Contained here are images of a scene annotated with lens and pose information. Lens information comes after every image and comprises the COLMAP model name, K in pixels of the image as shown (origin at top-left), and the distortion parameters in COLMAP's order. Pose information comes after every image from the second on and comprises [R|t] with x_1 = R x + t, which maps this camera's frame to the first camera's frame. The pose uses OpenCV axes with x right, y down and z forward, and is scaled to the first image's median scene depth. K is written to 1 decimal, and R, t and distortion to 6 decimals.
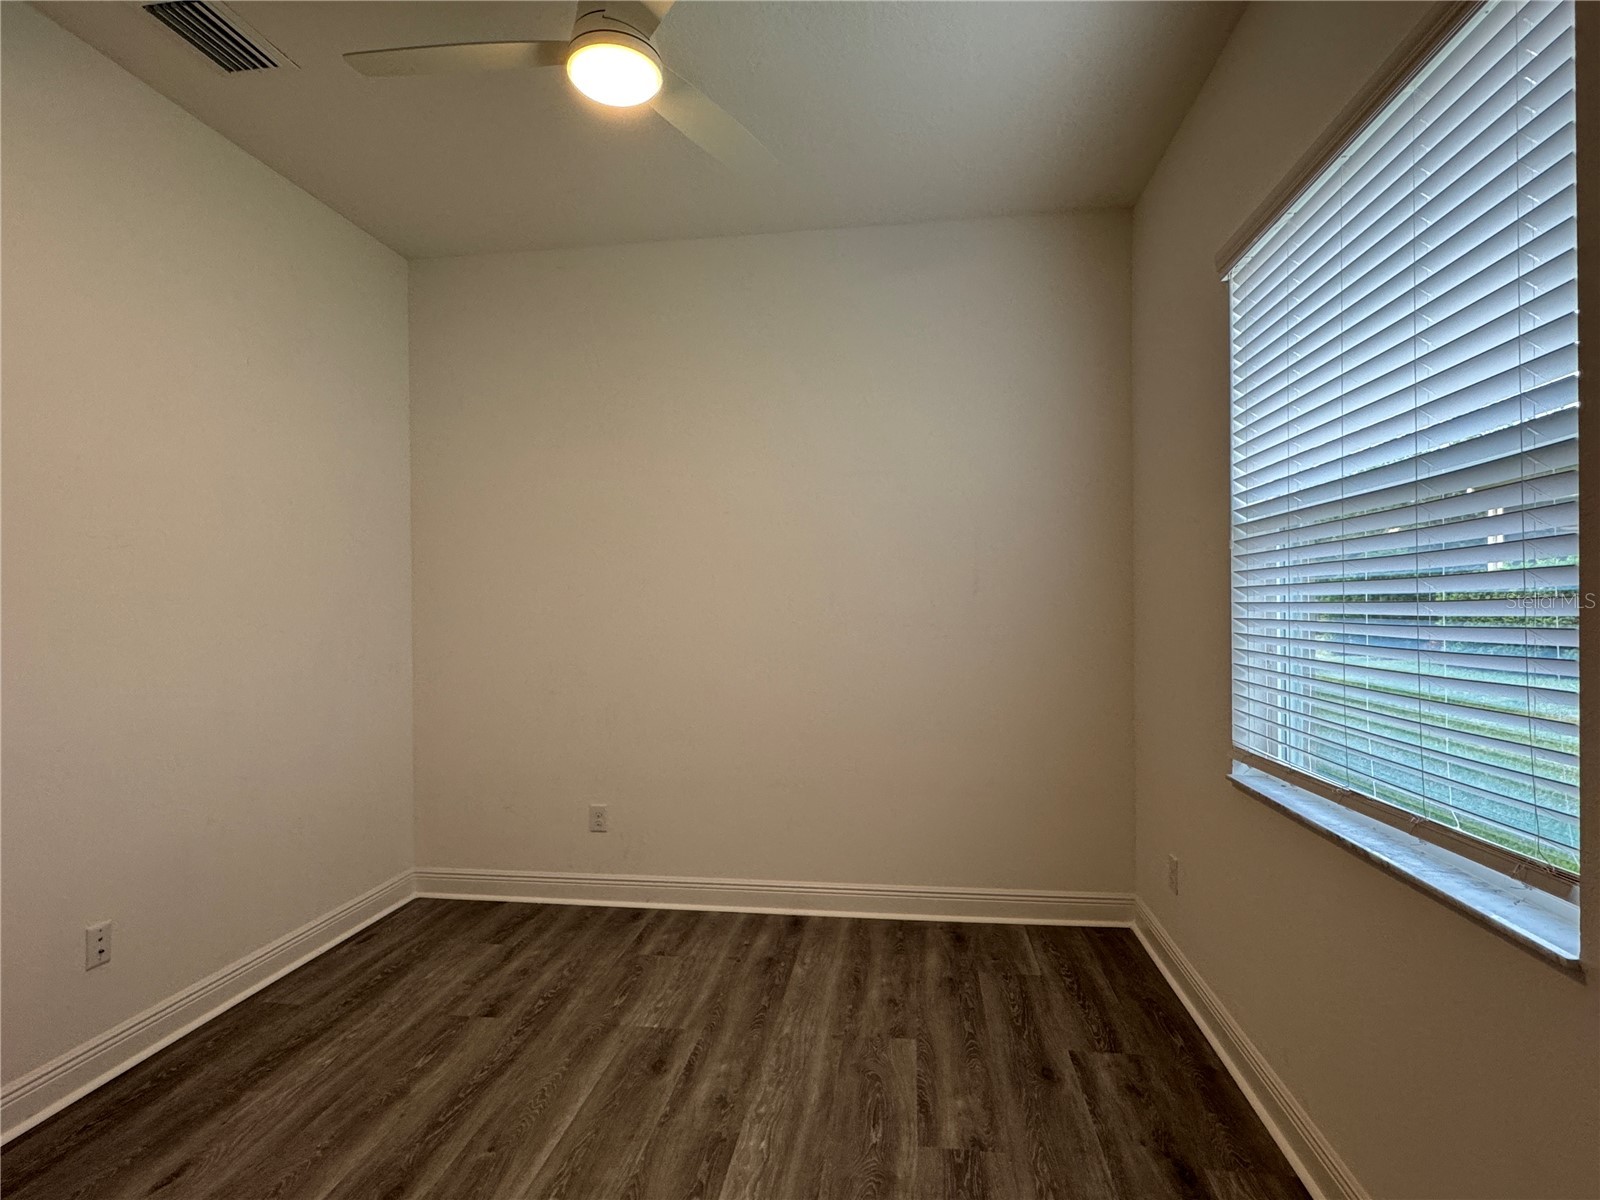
lens RADIAL K [[842.2, 0, 776.0], [0, 842.2, 621.2], [0, 0, 1]] dist [-0.000717, -0.000611]
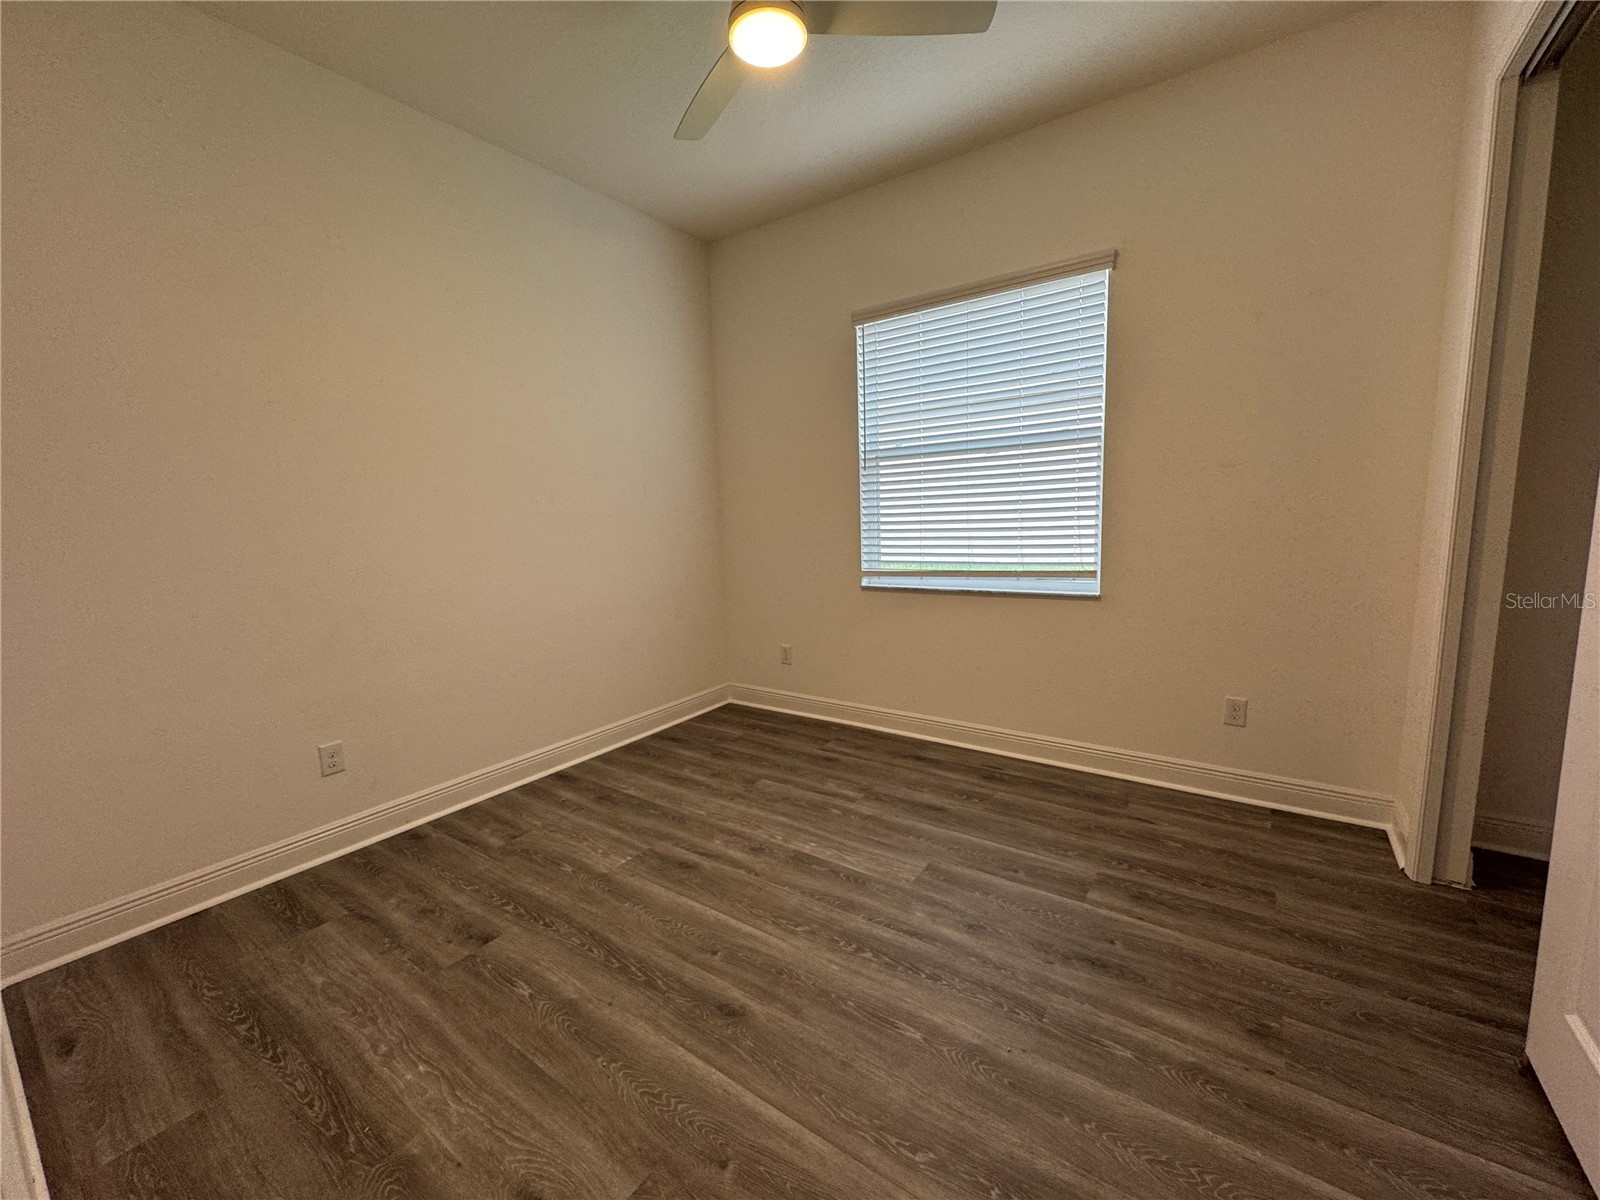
lens RADIAL K [[657.4, 0, 791.3], [0, 657.4, 606.3], [0, 0, 1]] dist [0.002720, -0.000004]
pose [[0.445450, -0.133190, 0.885345, -0.782566], [0.049554, 0.991025, 0.124156, 0.021525], [-0.893935, -0.011433, 0.448052, 0.364371]]
